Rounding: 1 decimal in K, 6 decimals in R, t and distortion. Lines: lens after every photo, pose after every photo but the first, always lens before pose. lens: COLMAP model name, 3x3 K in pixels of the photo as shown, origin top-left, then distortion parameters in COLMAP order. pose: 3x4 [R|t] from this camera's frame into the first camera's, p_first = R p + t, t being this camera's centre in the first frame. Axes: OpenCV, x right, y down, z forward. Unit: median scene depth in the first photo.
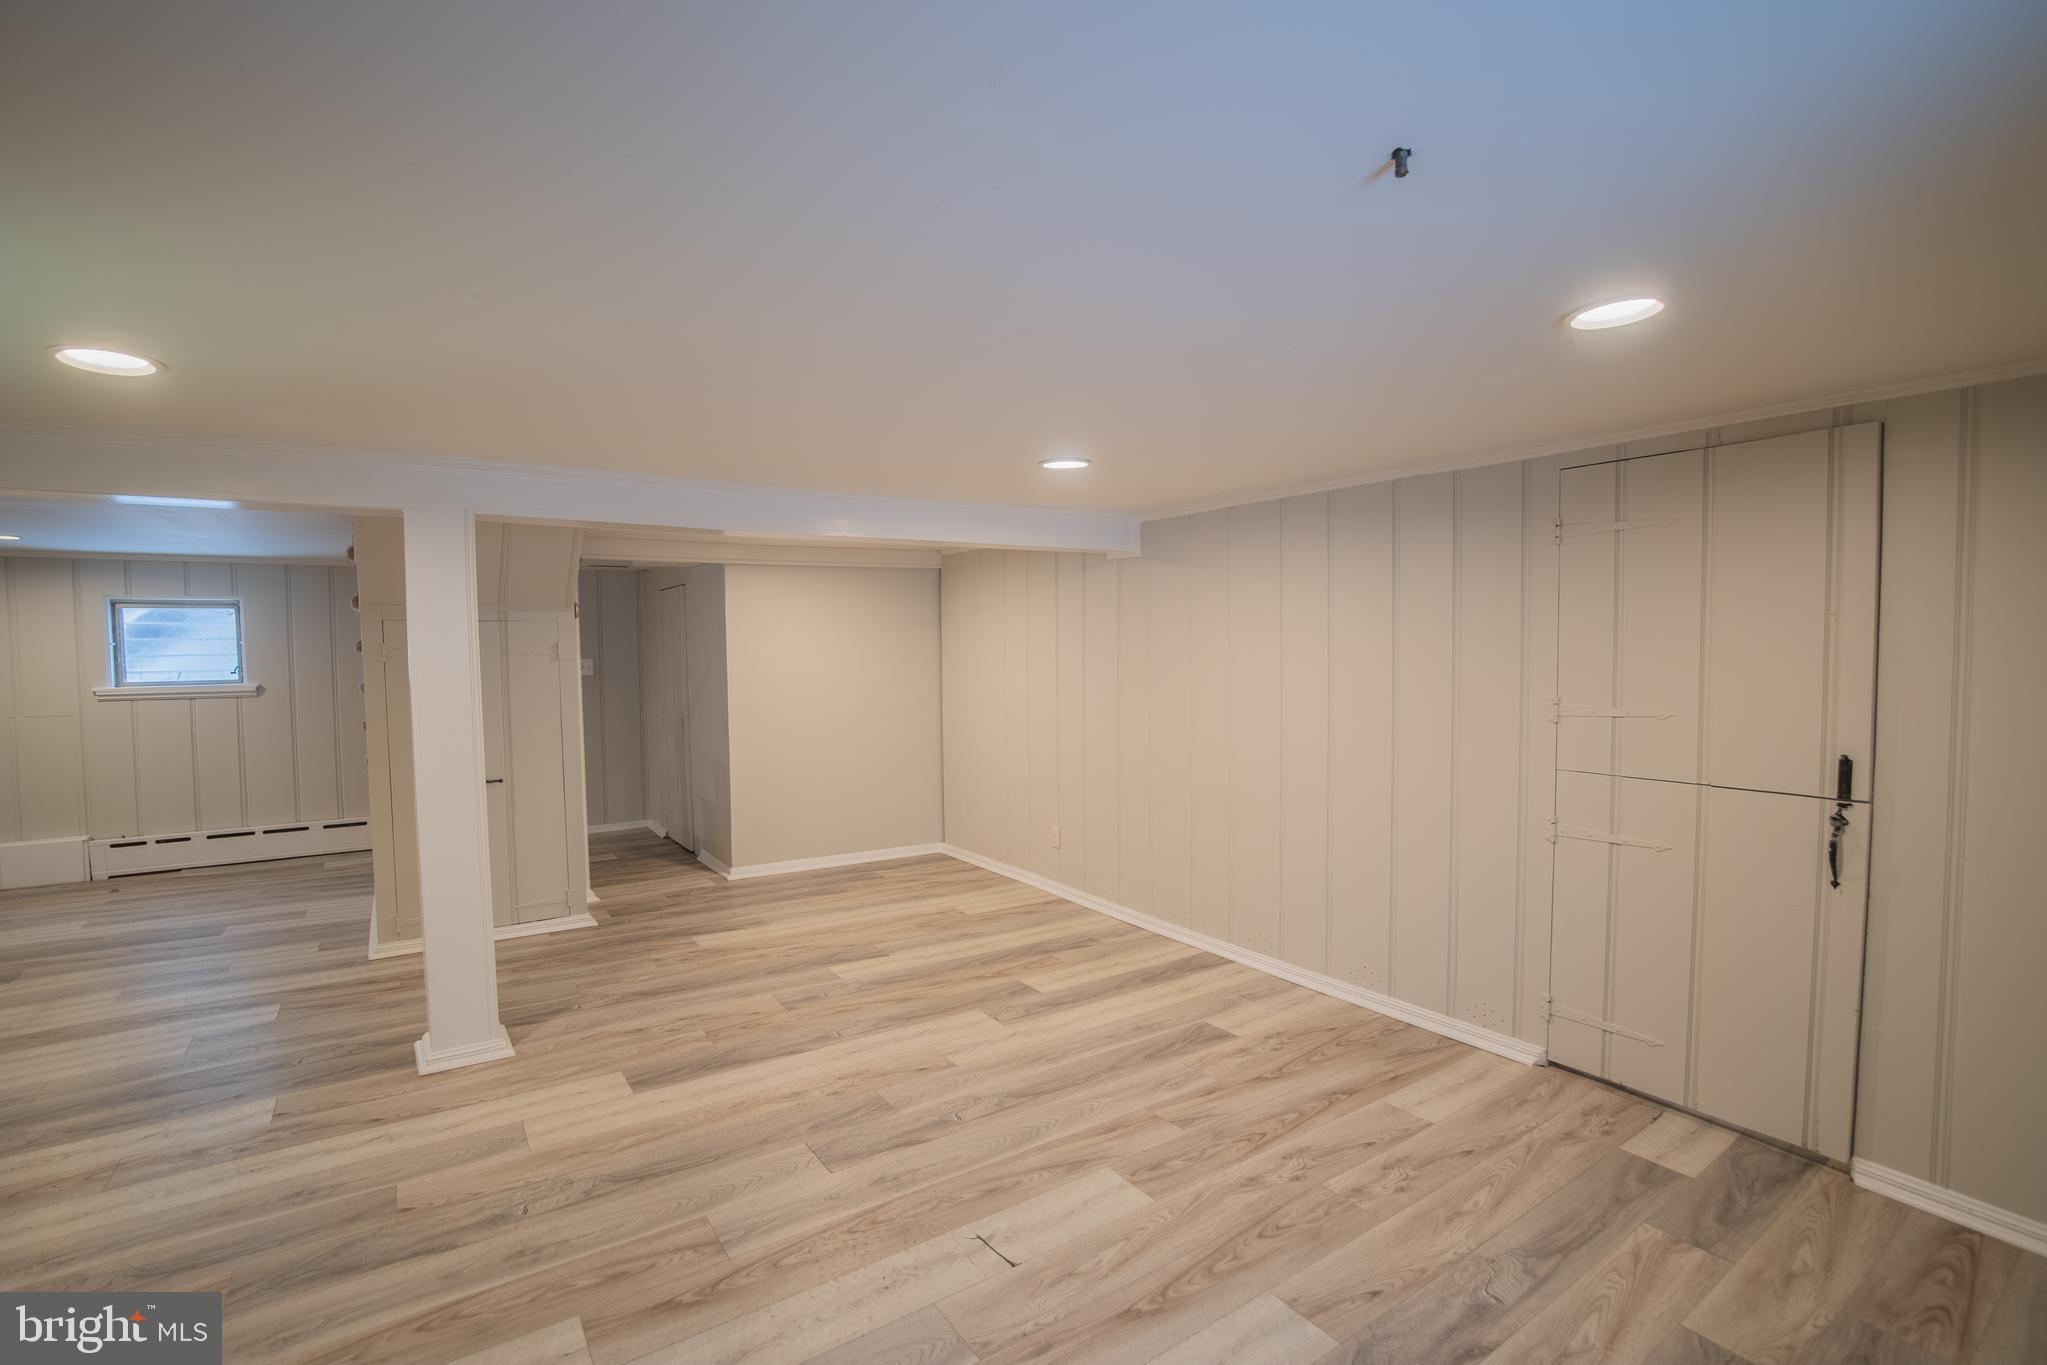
lens RADIAL K [[913.3, 0, 1021.5], [0, 913.3, 694.5], [0, 0, 1]] dist [-0.038364, 0.006585]
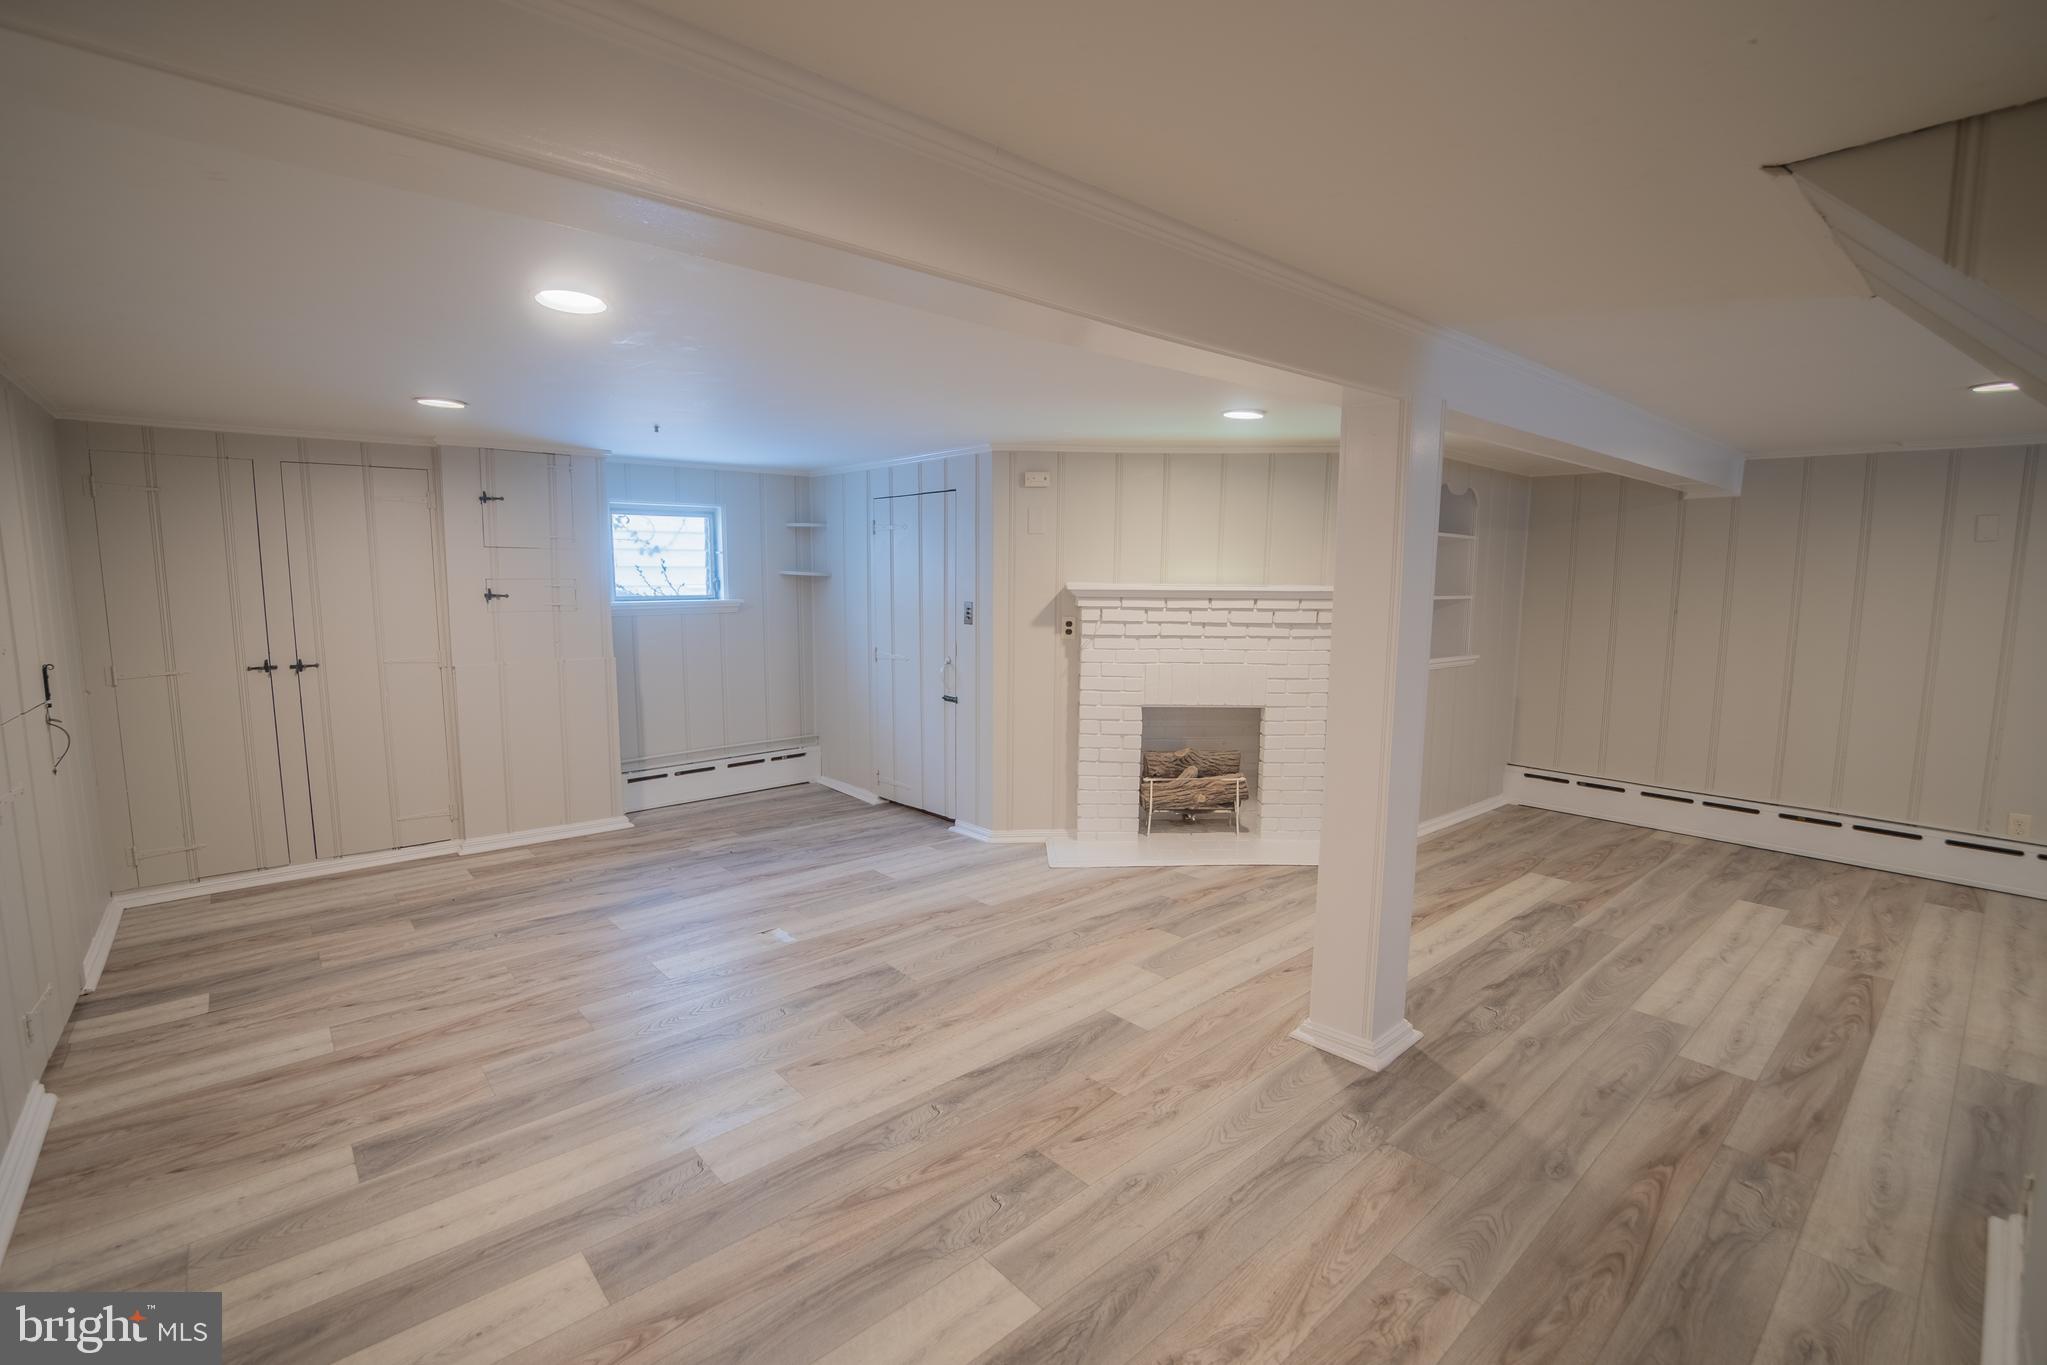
lens RADIAL K [[913.3, 0, 1021.5], [0, 913.3, 694.5], [0, 0, 1]] dist [-0.038364, 0.006585]
pose [[-0.993623, 0.017140, -0.111443, -0.174782], [-0.003880, 0.982596, 0.185716, -0.076326], [0.112686, 0.184964, -0.976263, 1.483269]]
